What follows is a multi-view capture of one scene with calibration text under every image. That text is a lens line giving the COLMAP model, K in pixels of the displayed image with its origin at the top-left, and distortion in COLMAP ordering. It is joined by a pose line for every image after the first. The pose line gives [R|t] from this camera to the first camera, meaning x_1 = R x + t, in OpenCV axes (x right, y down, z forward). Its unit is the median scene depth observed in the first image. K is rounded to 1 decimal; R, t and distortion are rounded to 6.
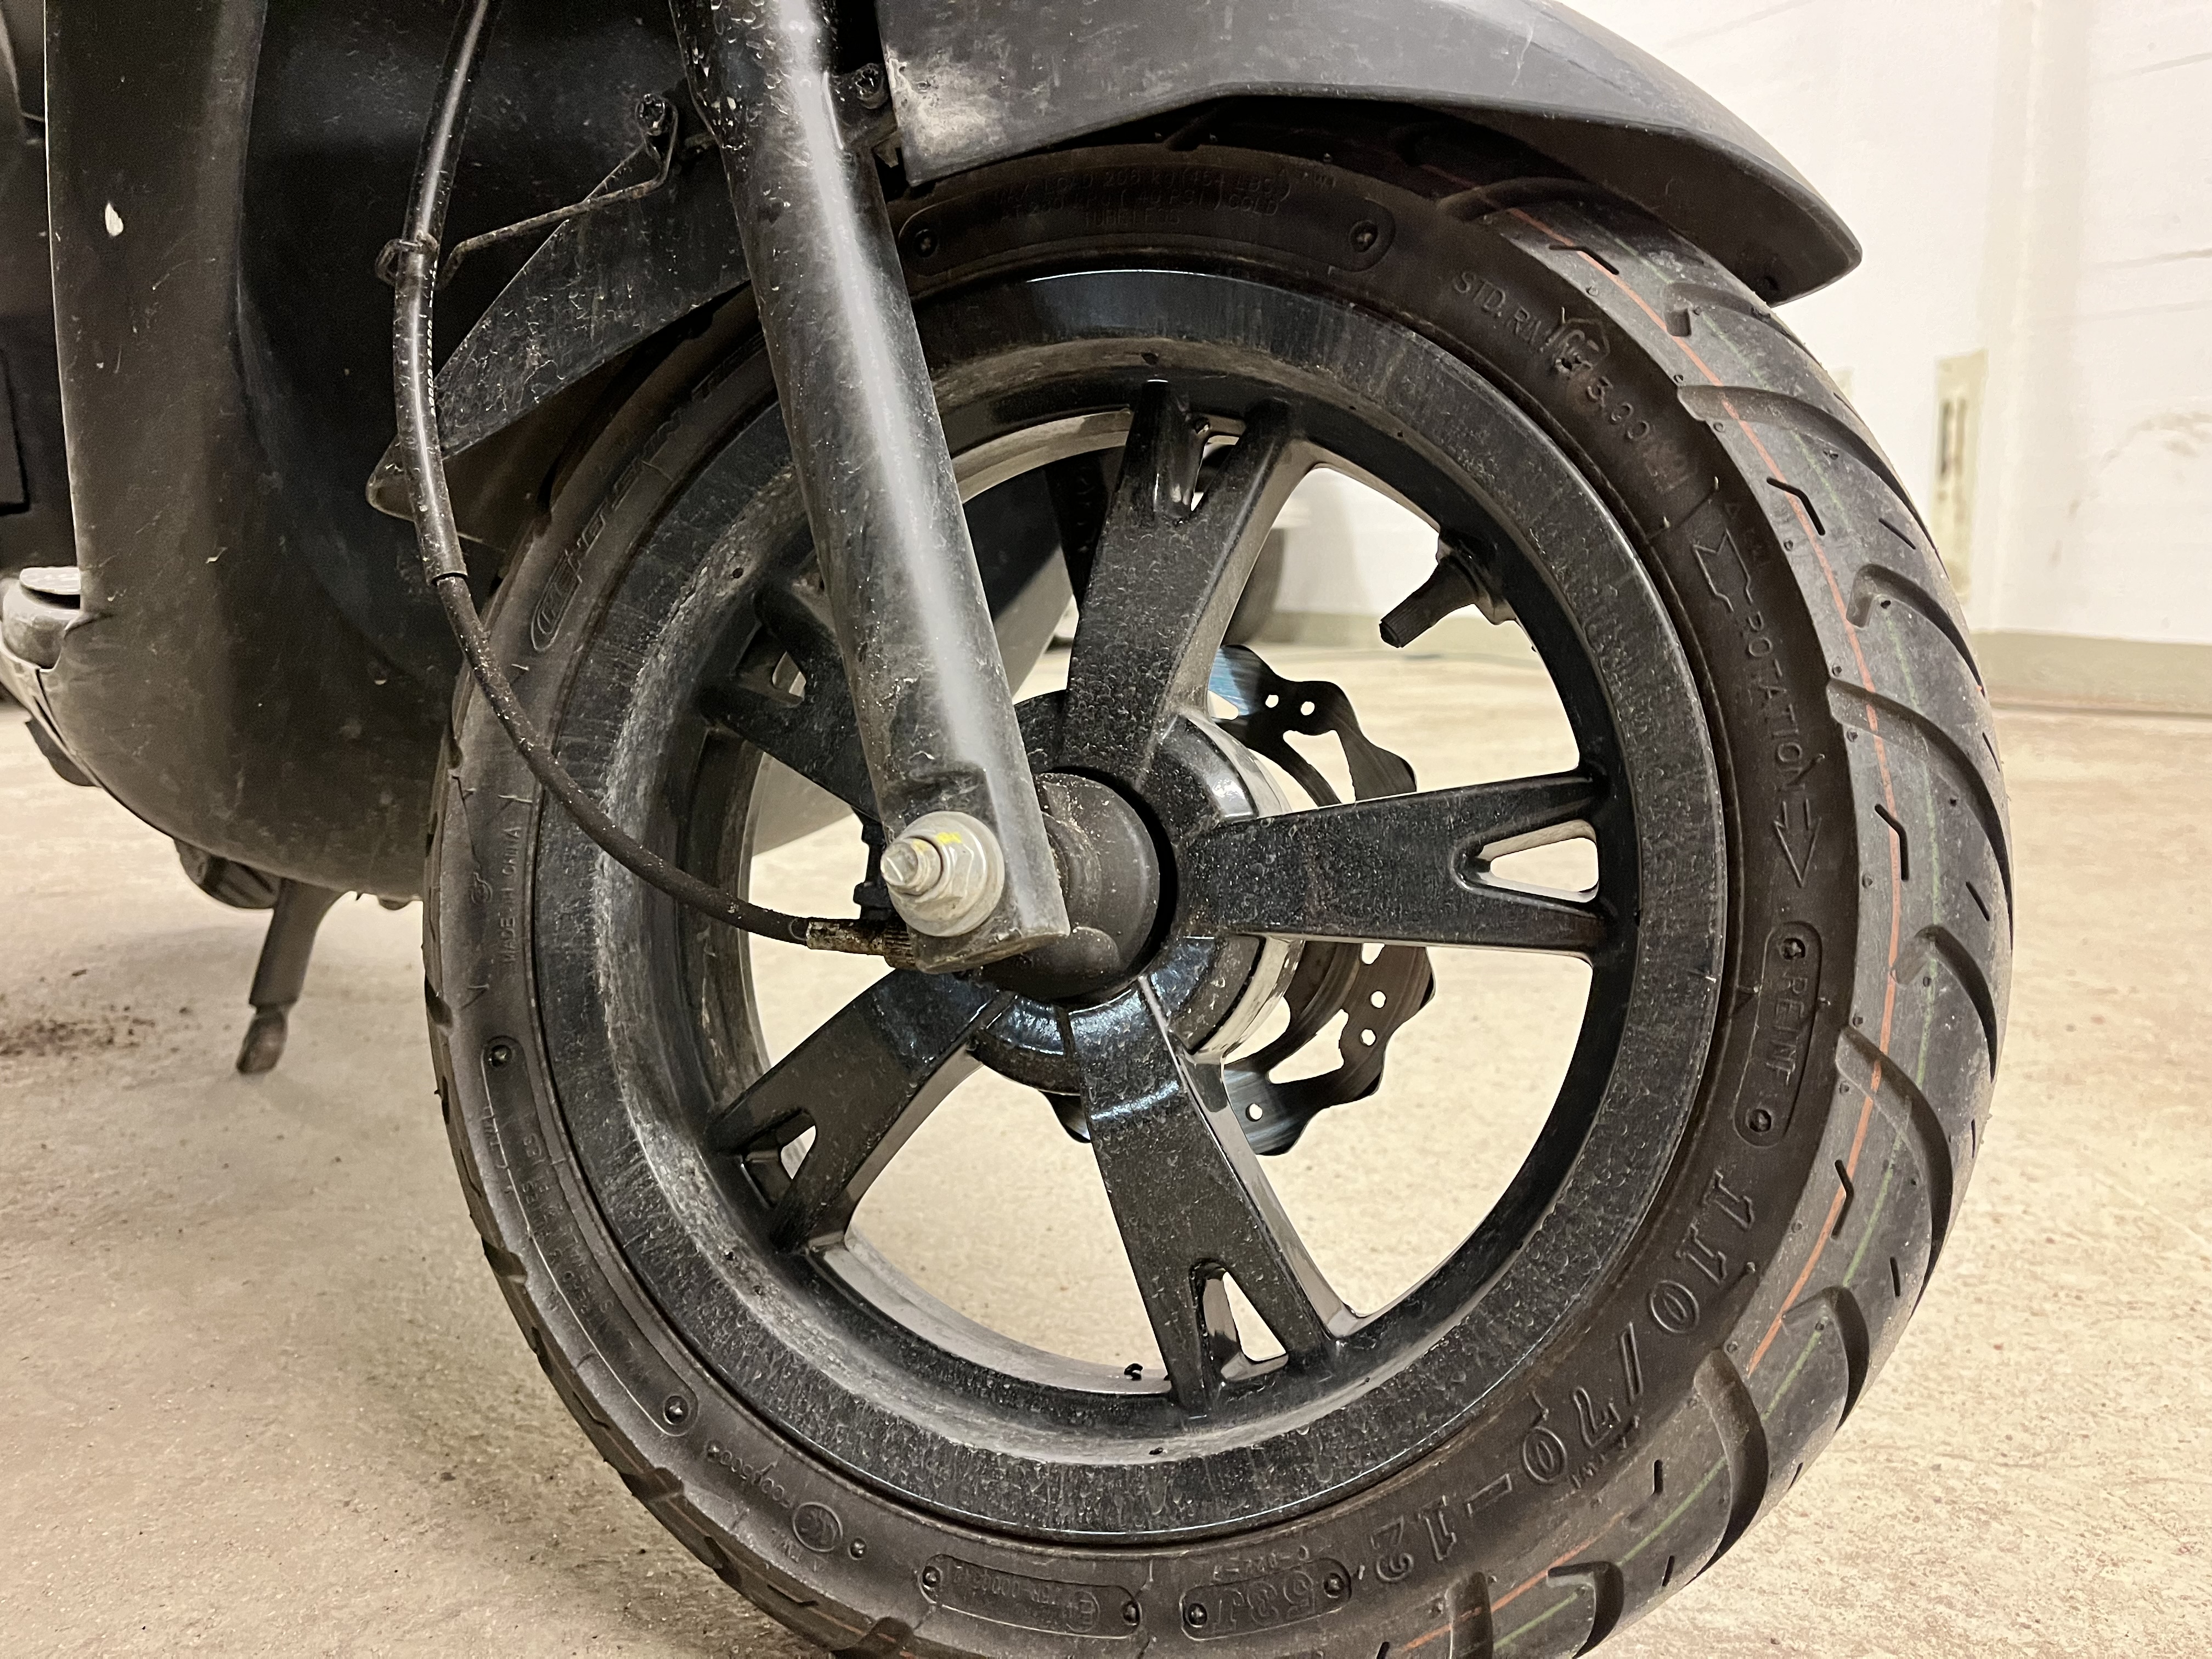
lens RADIAL K [[1678.8, 0, 1113.7], [0, 1678.8, 833.9], [0, 0, 1]] dist [0.077675, -0.109401]
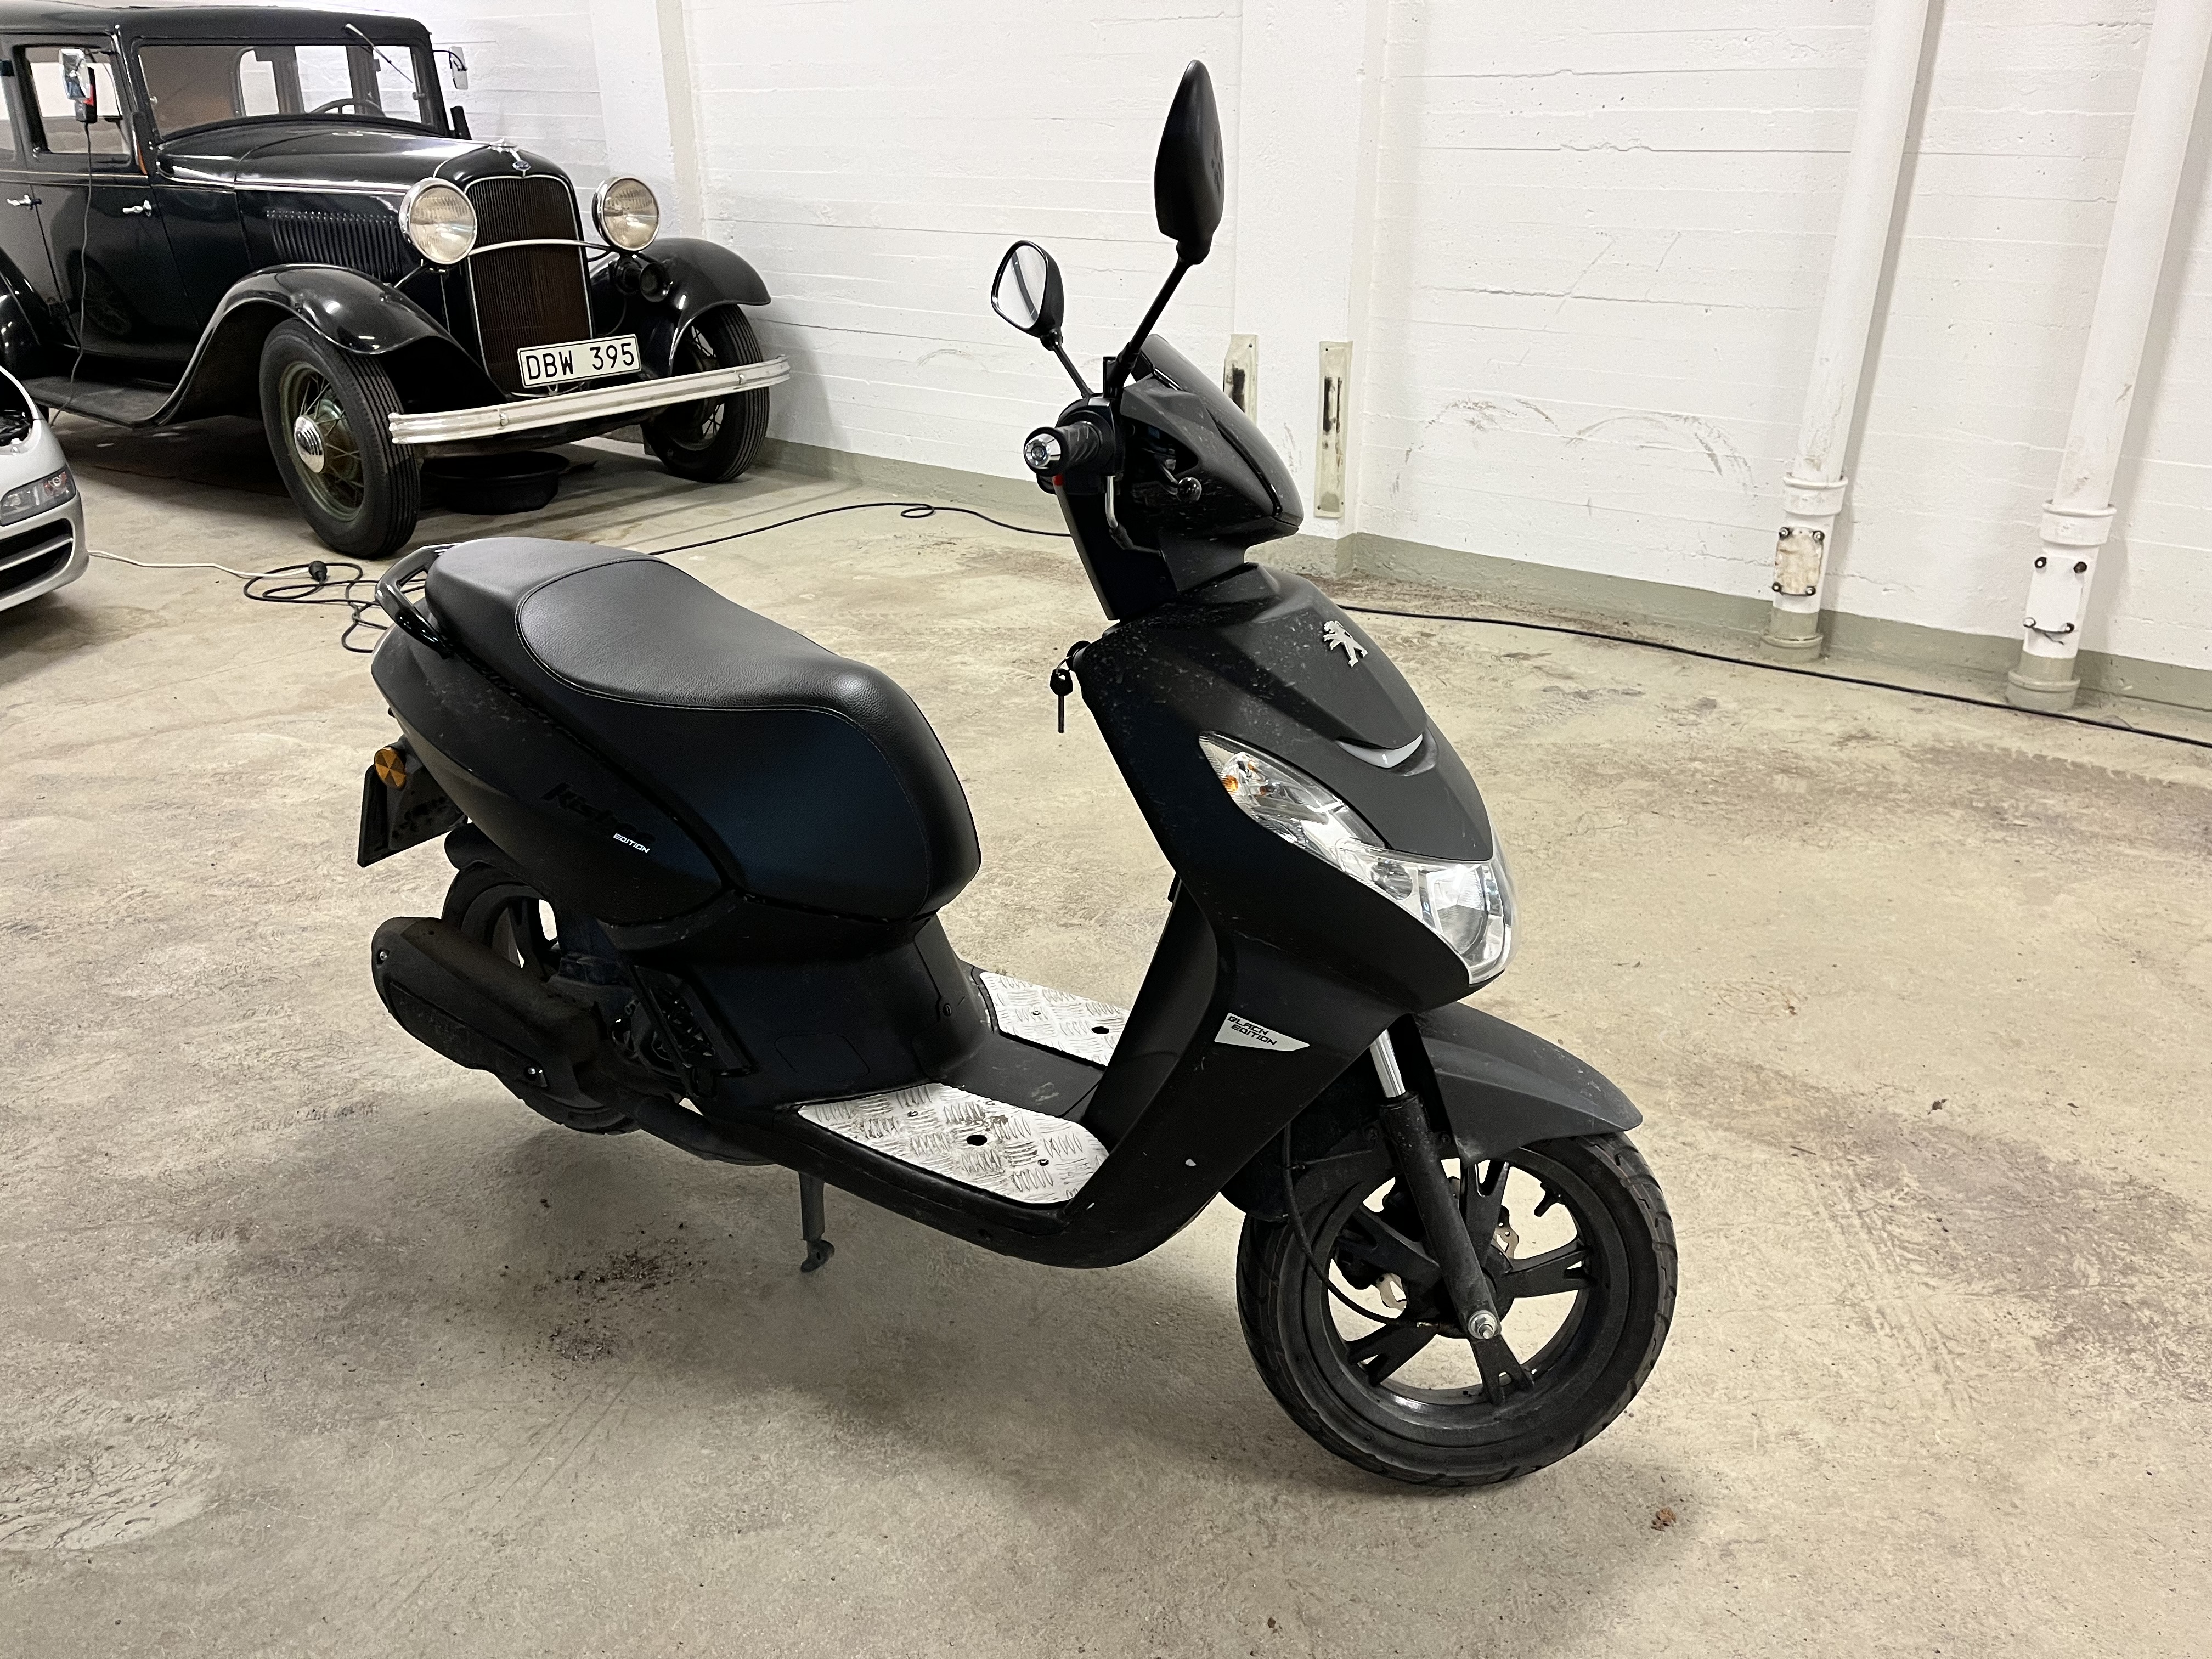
lens RADIAL K [[1678.8, 0, 1103.3], [0, 1678.8, 834.9], [0, 0, 1]] dist [0.077675, -0.109401]
pose [[0.913545, -0.157939, 0.374821, -2.045934], [0.066446, 0.967101, 0.245563, -1.961134], [-0.401273, -0.199428, 0.893984, -1.889306]]
